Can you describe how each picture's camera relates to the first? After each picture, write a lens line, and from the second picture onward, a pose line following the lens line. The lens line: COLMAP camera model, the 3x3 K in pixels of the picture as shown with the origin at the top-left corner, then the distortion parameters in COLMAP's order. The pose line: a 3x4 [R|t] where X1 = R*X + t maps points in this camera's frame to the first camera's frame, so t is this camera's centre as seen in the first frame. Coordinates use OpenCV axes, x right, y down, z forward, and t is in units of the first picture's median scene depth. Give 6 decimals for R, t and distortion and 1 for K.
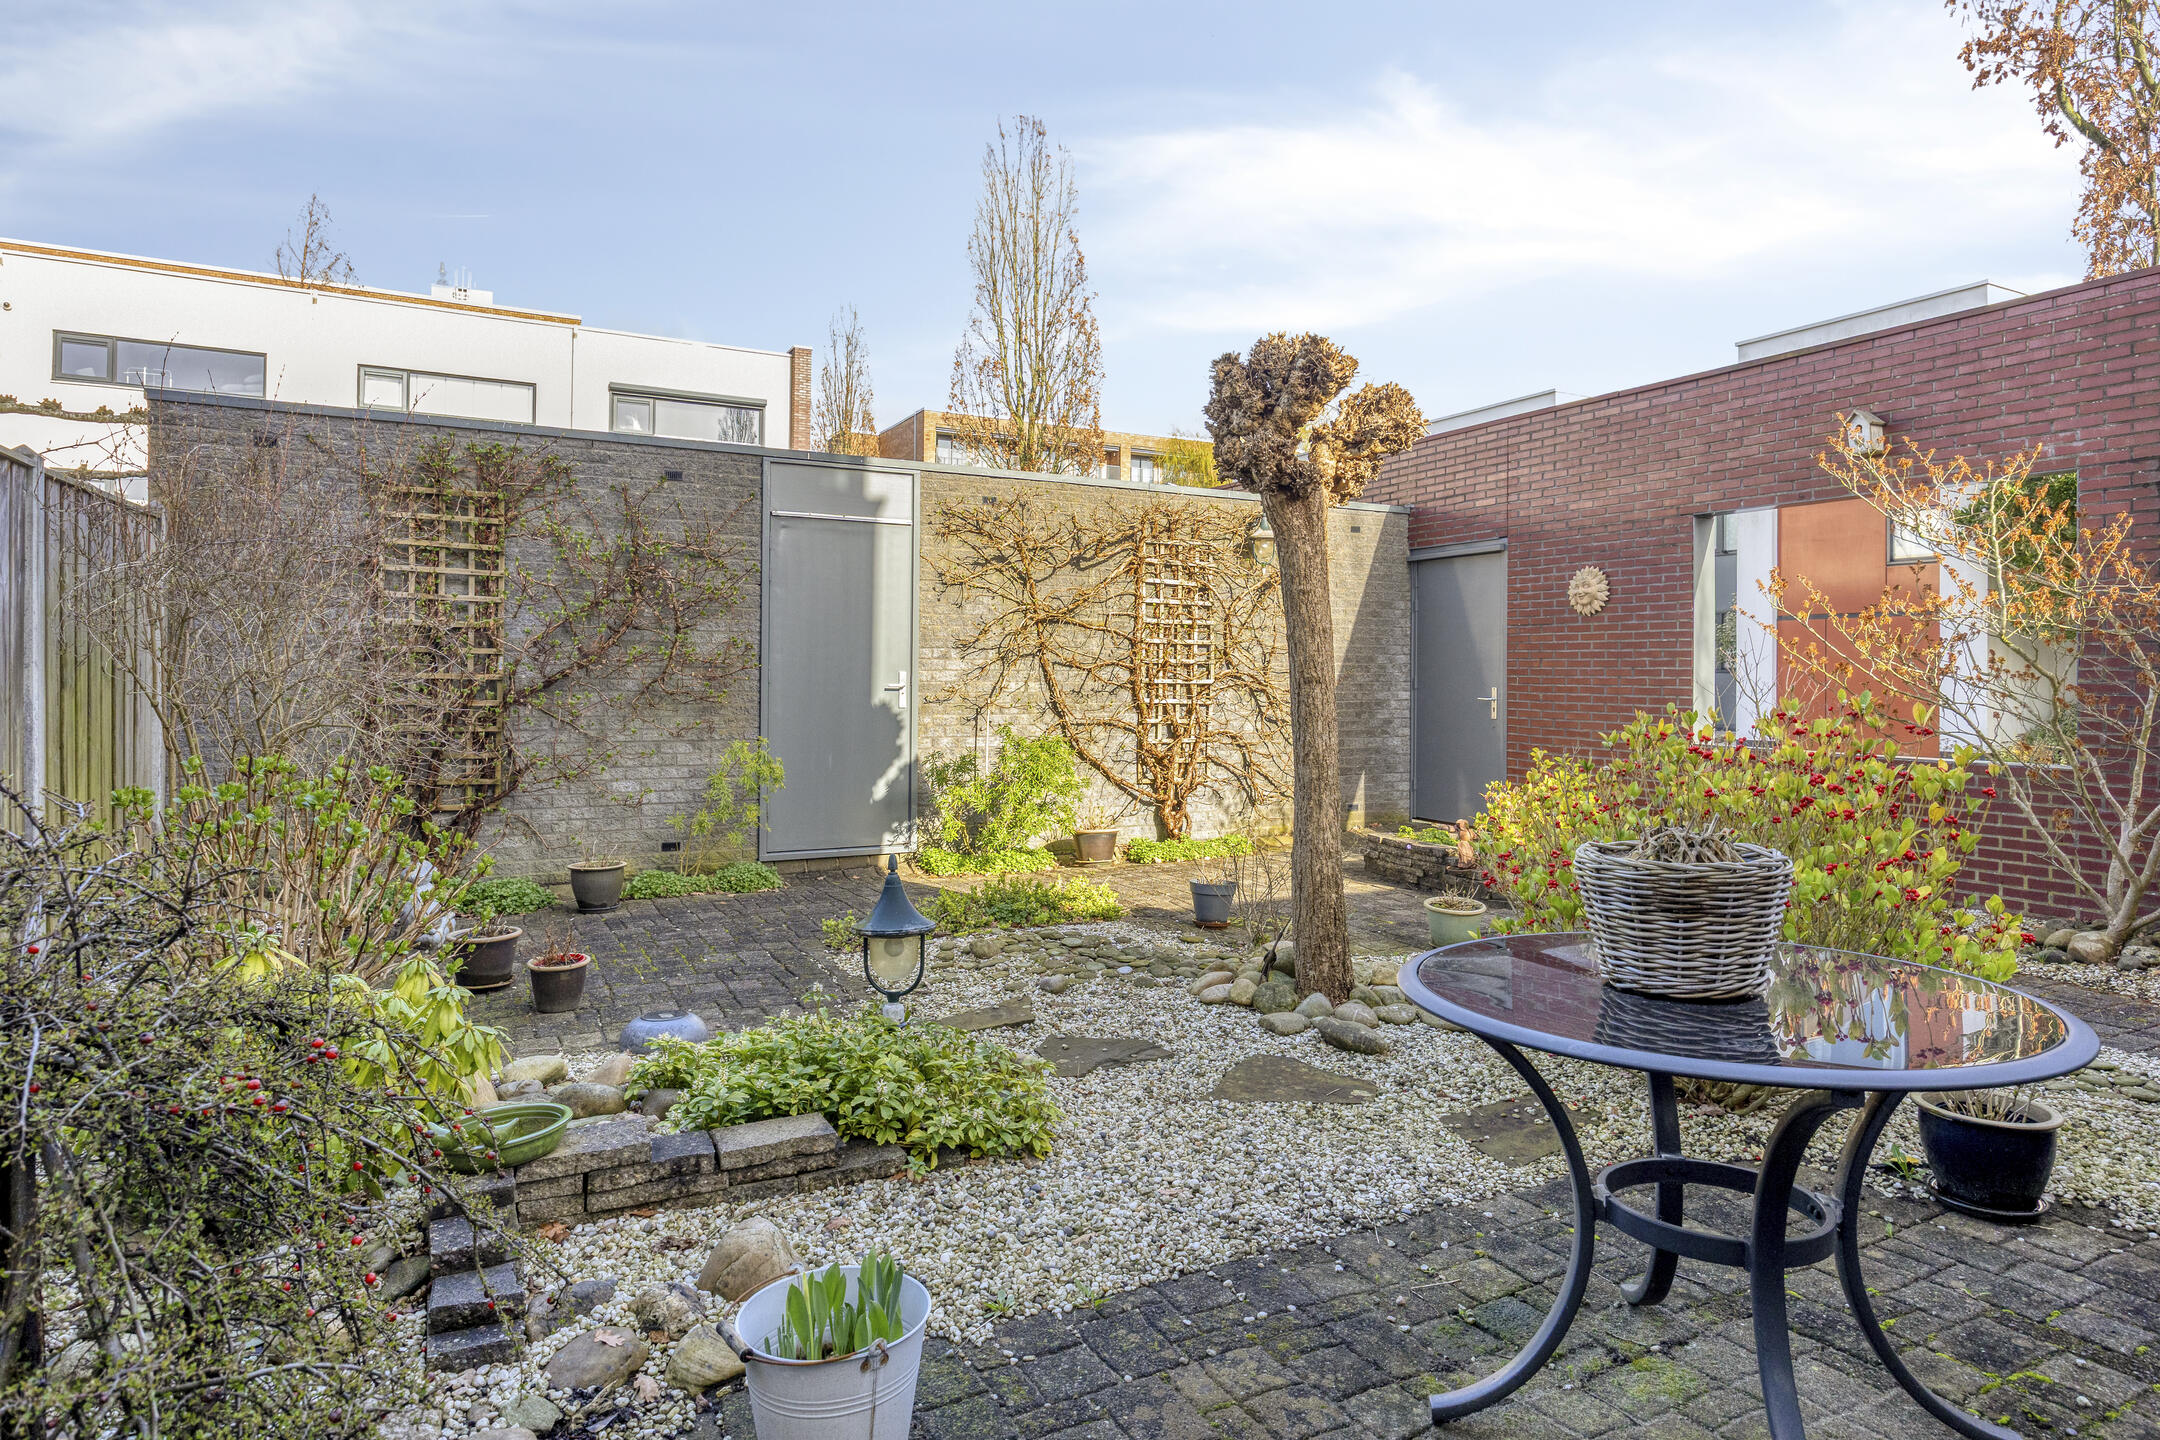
lens RADIAL K [[1229.8, 0, 1124.9], [0, 1229.8, 693.0], [0, 0, 1]] dist [0.004796, -0.000722]
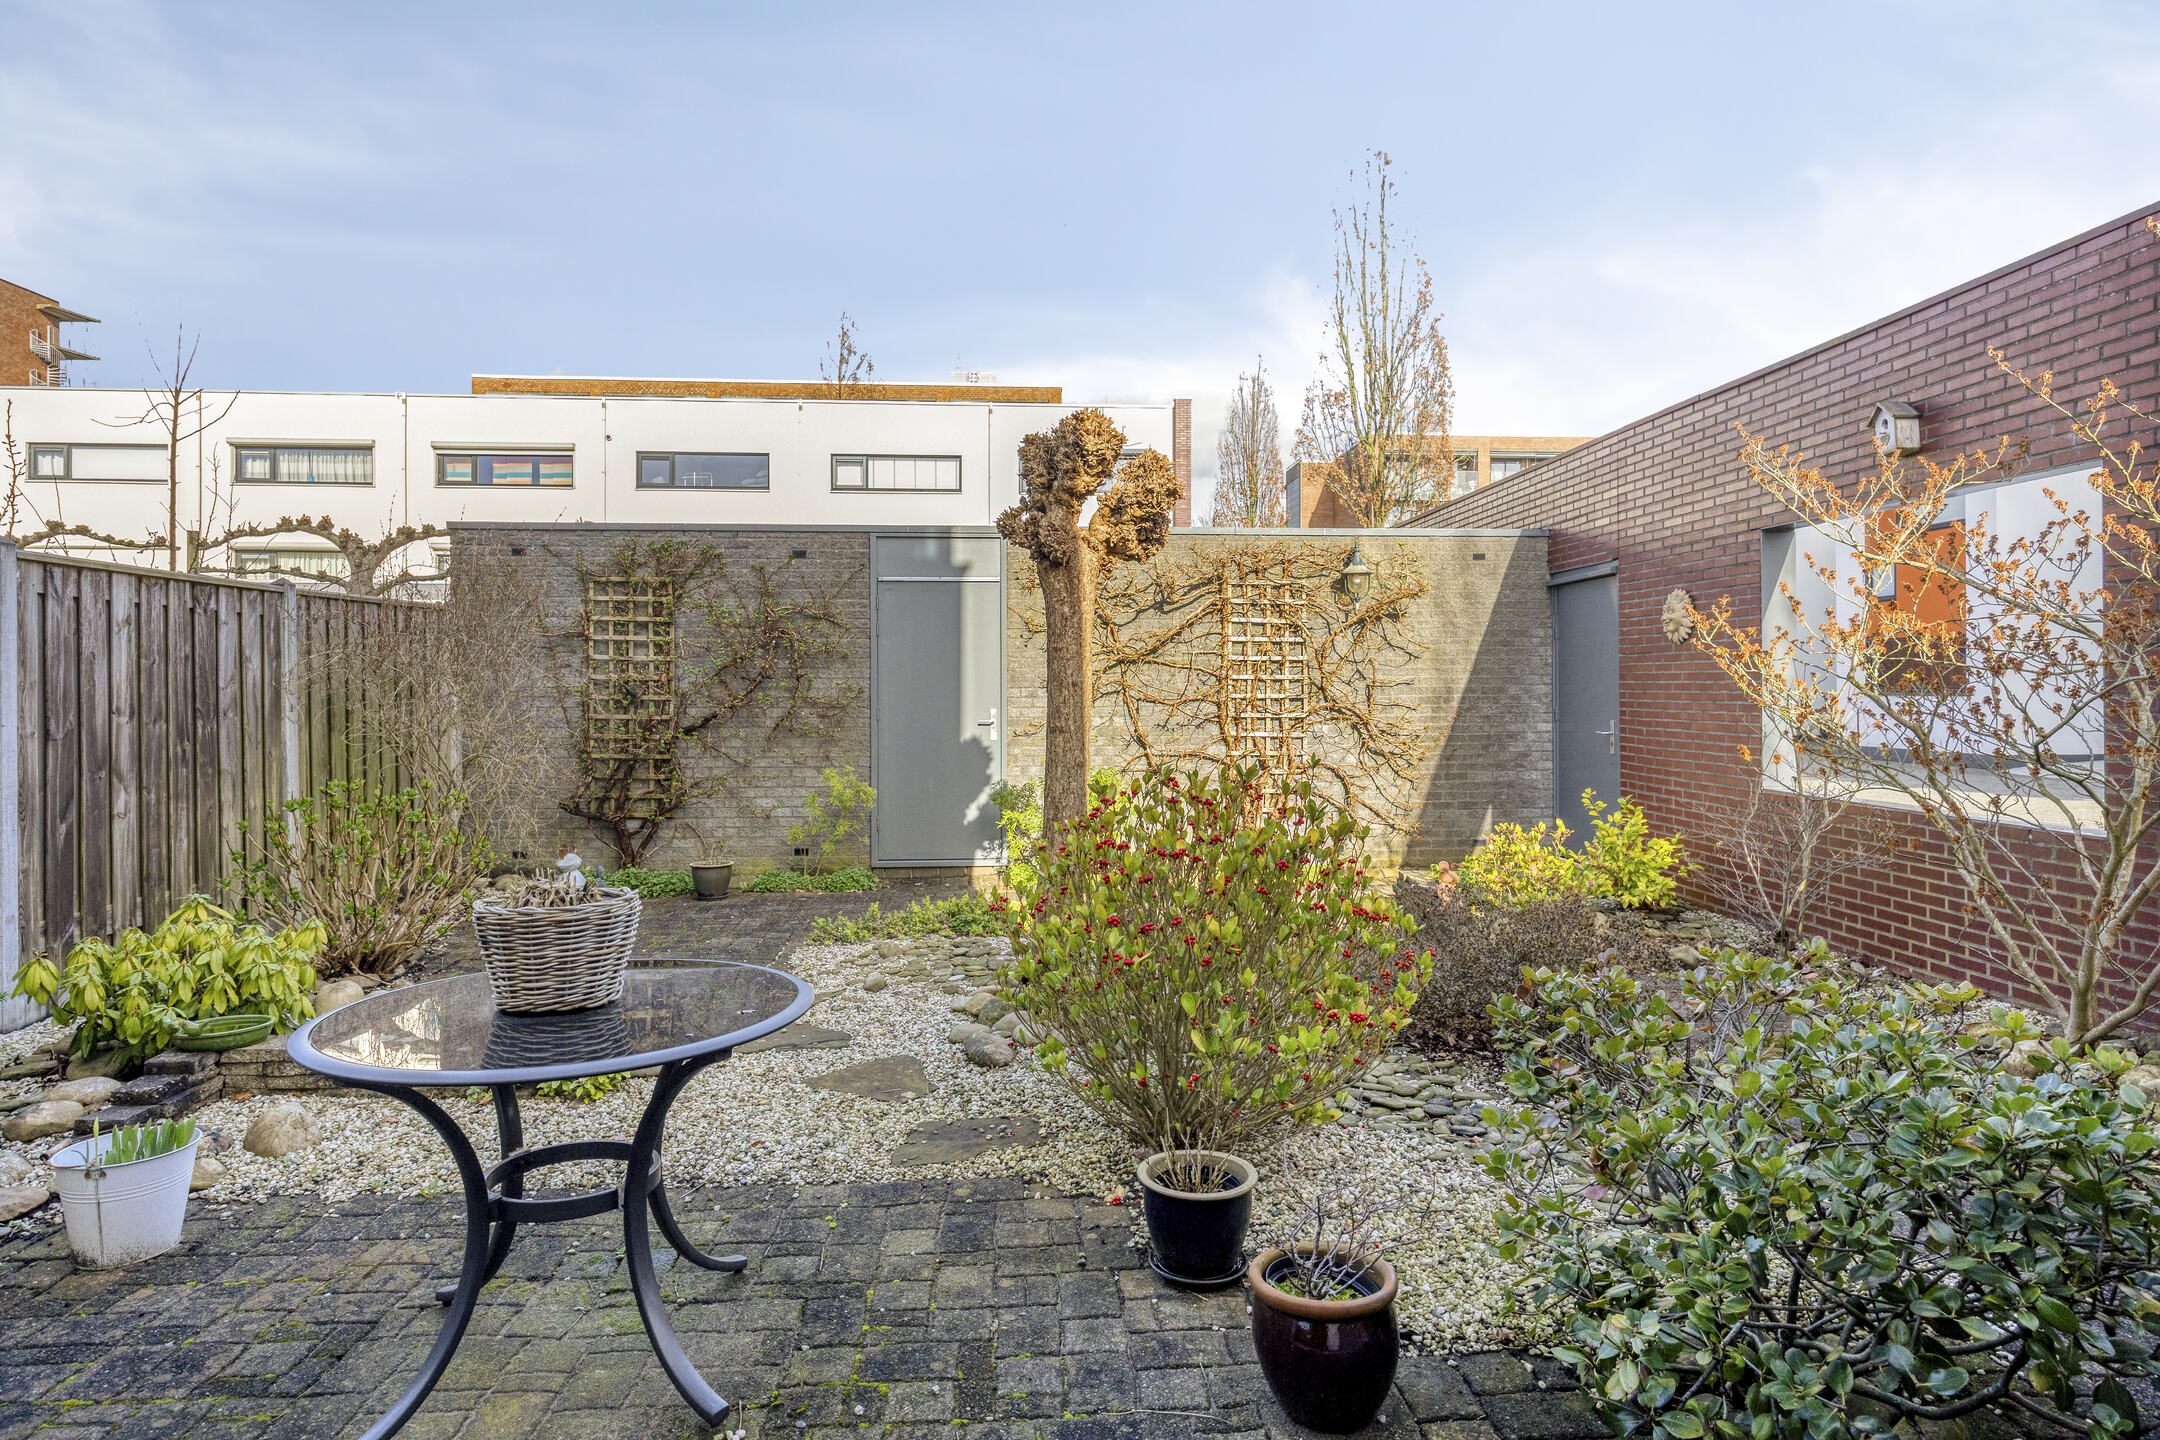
lens RADIAL K [[1195.6, 0, 1106.0], [0, 1195.6, 709.1], [0, 0, 1]] dist [-0.001007, 0.000478]
pose [[0.910403, -0.003281, -0.413709, 0.378031], [0.003364, 0.999994, -0.000529, -0.016370], [0.413709, -0.000910, 0.910409, 0.023900]]
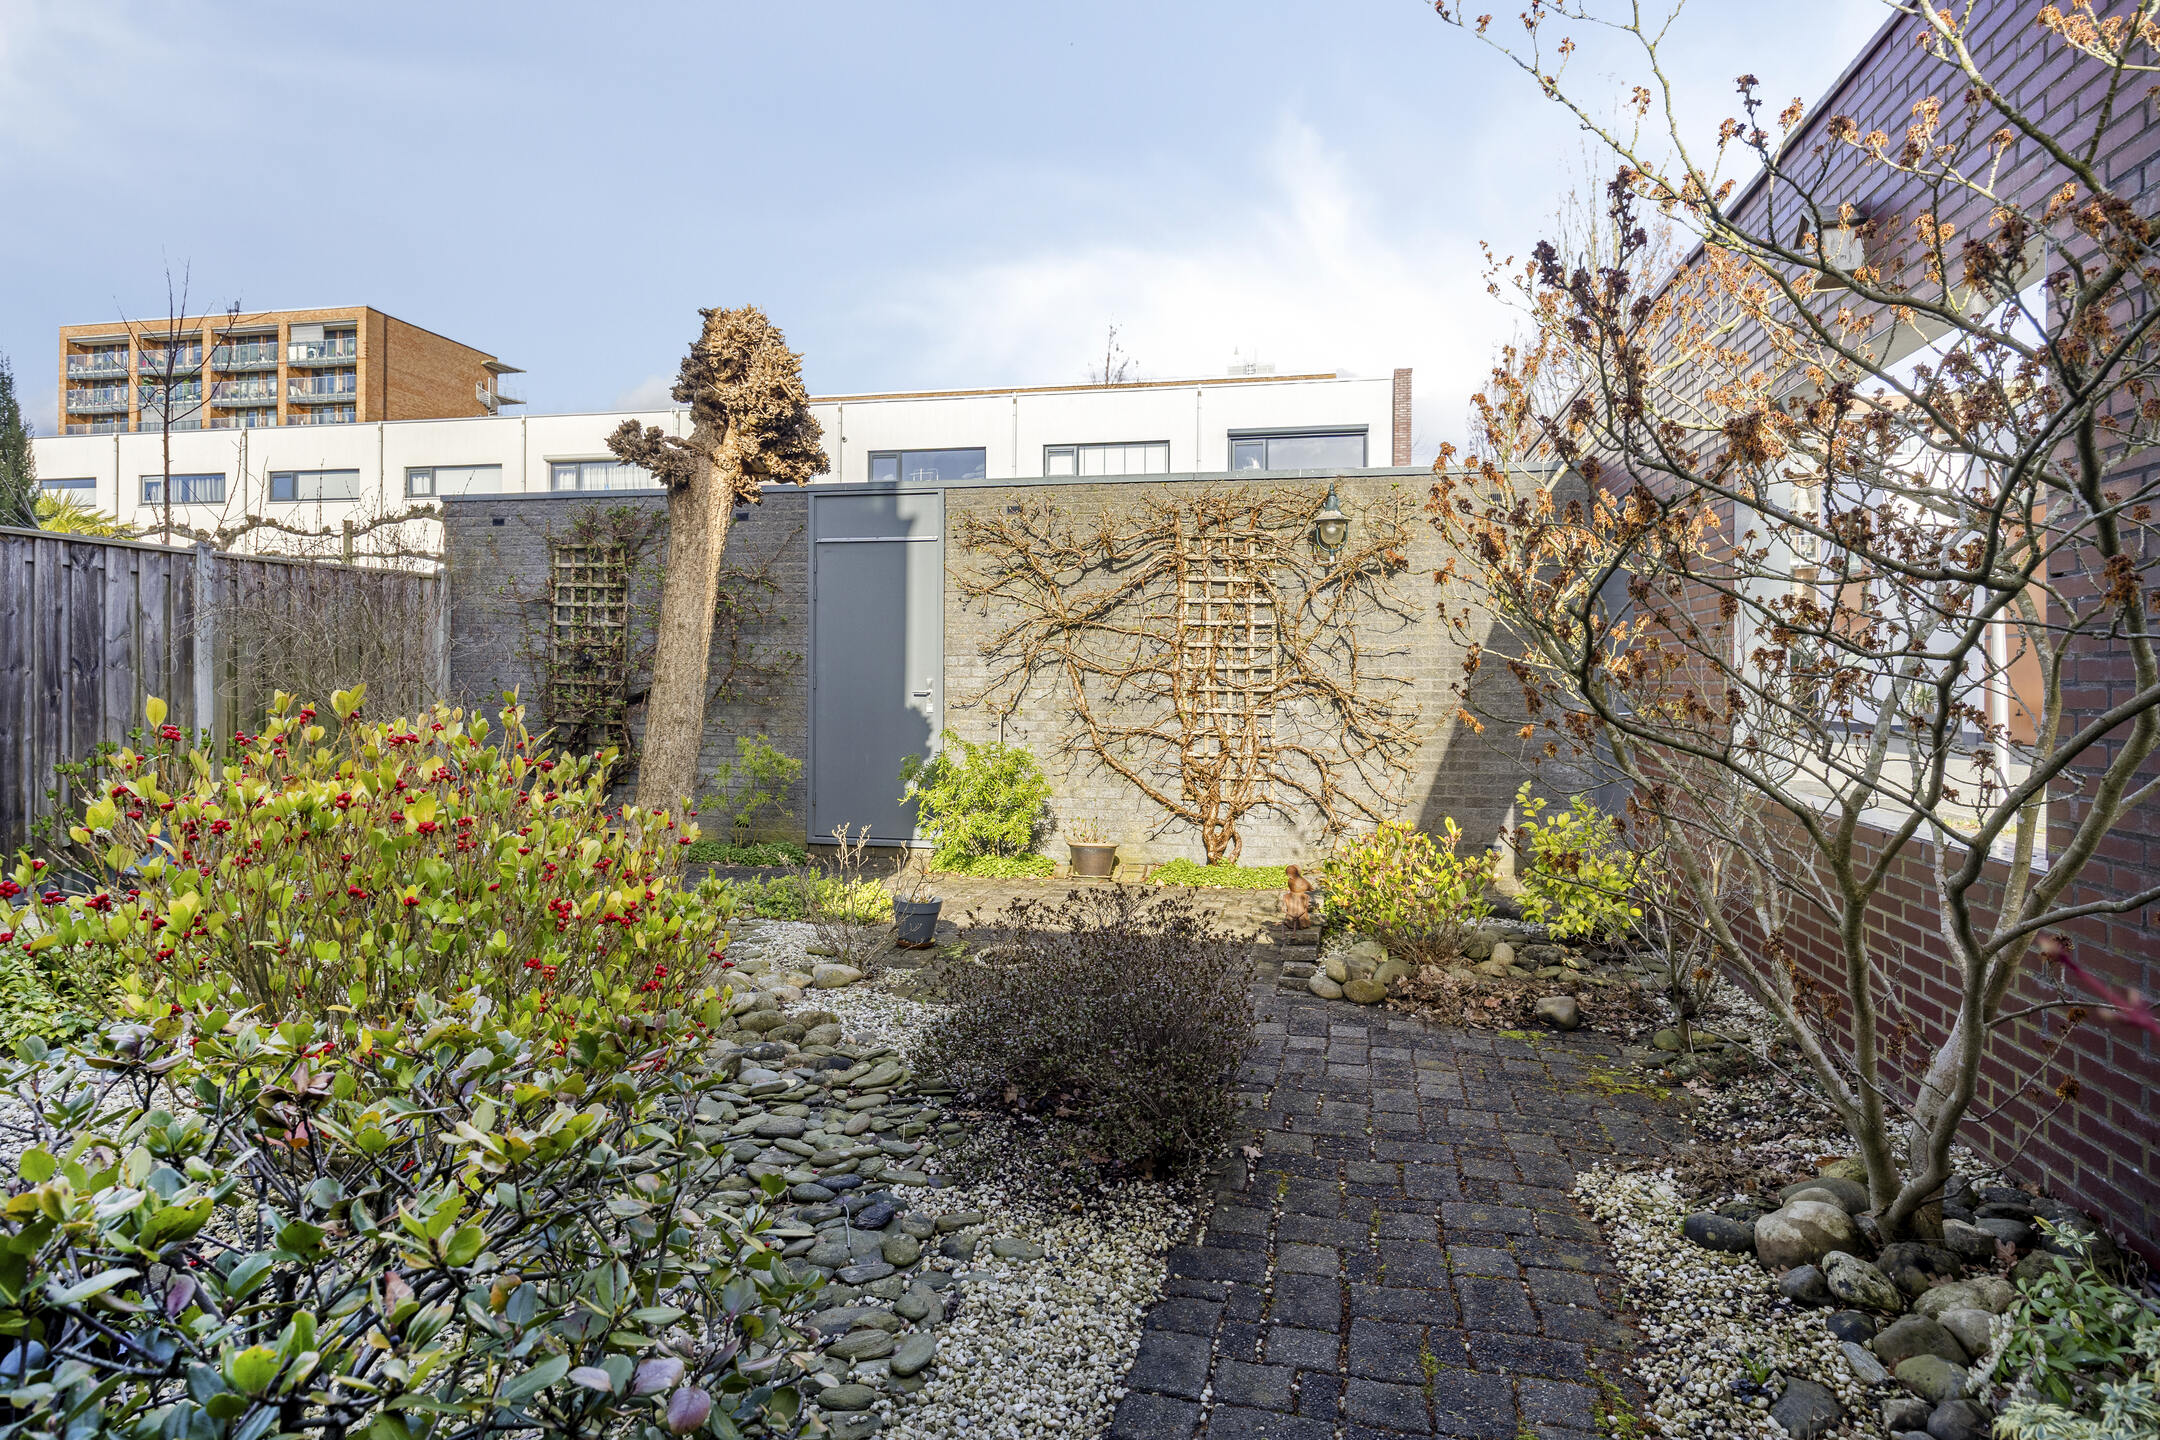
lens RADIAL K [[1163.0, 0, 1080.0], [0, 1163.0, 720.0], [0, 0, 1]] dist [-0.001352, -0.000214]
pose [[0.752773, 0.018382, -0.658023, 0.583633], [-0.012273, 0.999828, 0.013890, 0.003294], [0.658166, -0.002380, 0.752869, 0.323060]]
